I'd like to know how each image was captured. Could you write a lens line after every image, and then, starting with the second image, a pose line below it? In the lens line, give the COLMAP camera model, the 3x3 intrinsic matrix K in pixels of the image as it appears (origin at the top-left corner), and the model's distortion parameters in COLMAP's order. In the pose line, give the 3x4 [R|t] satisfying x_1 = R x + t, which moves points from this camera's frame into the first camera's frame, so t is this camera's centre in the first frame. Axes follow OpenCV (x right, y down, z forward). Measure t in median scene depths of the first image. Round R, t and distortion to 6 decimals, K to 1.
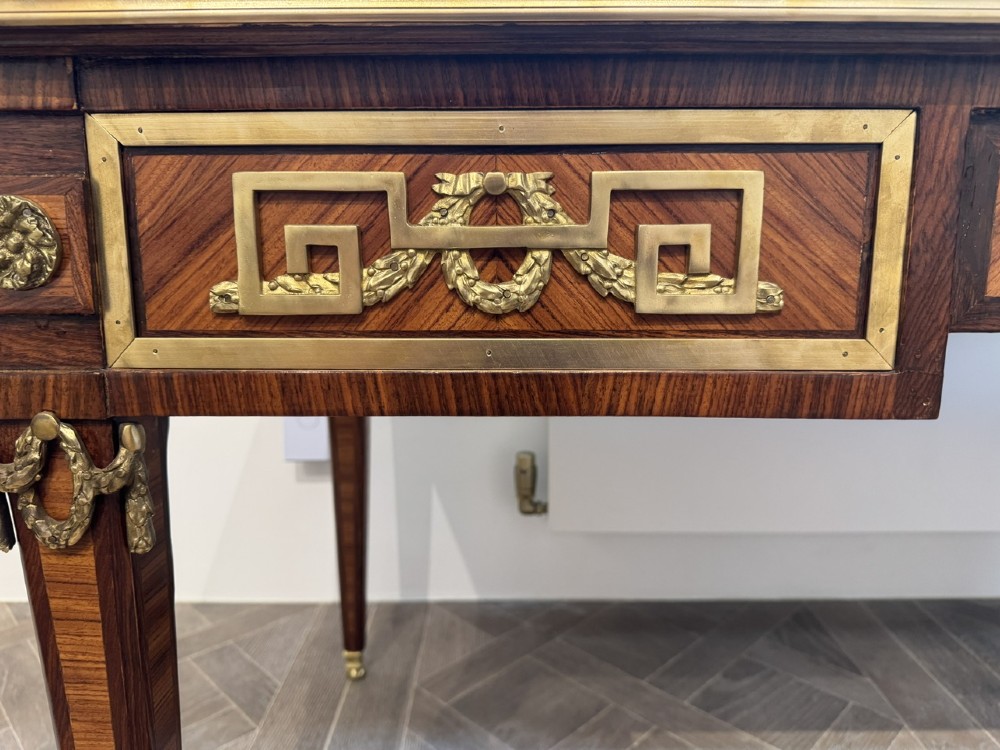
lens RADIAL K [[730.0, 0, 459.5], [0, 730.0, 366.9], [0, 0, 1]] dist [0.003717, -0.011980]
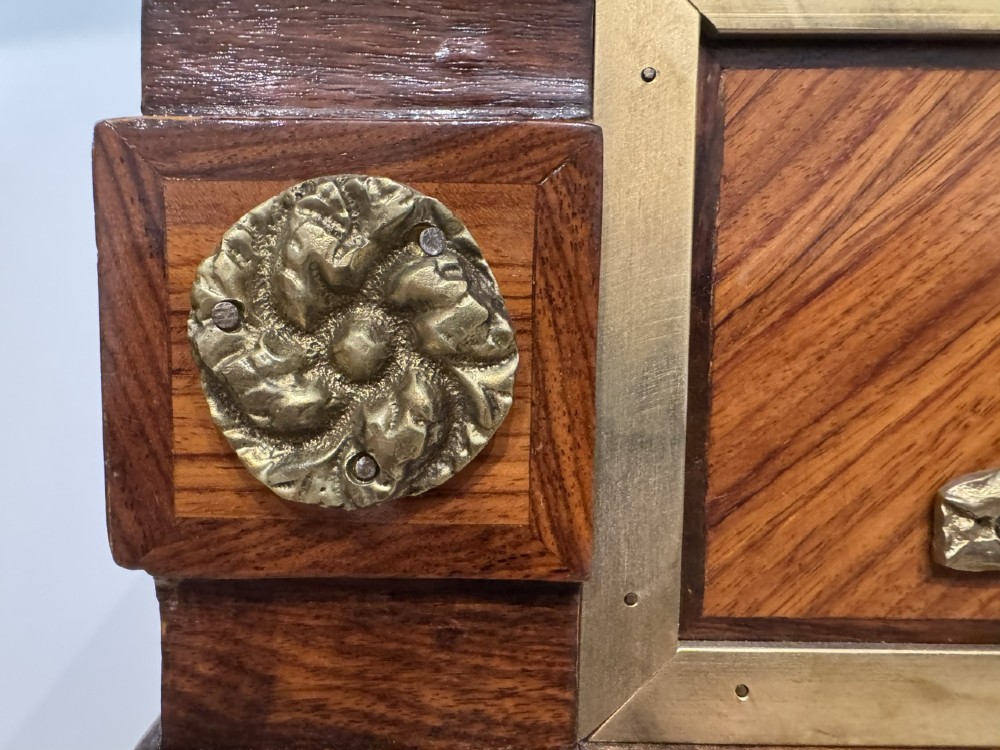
lens RADIAL K [[730.0, 0, 443.9], [0, 730.0, 370.0], [0, 0, 1]] dist [0.003717, -0.011980]
pose [[0.999370, 0.009096, 0.034295, -0.569319], [-0.005783, 0.995414, -0.095487, -0.129904], [-0.035006, 0.095228, 0.994840, 0.699467]]
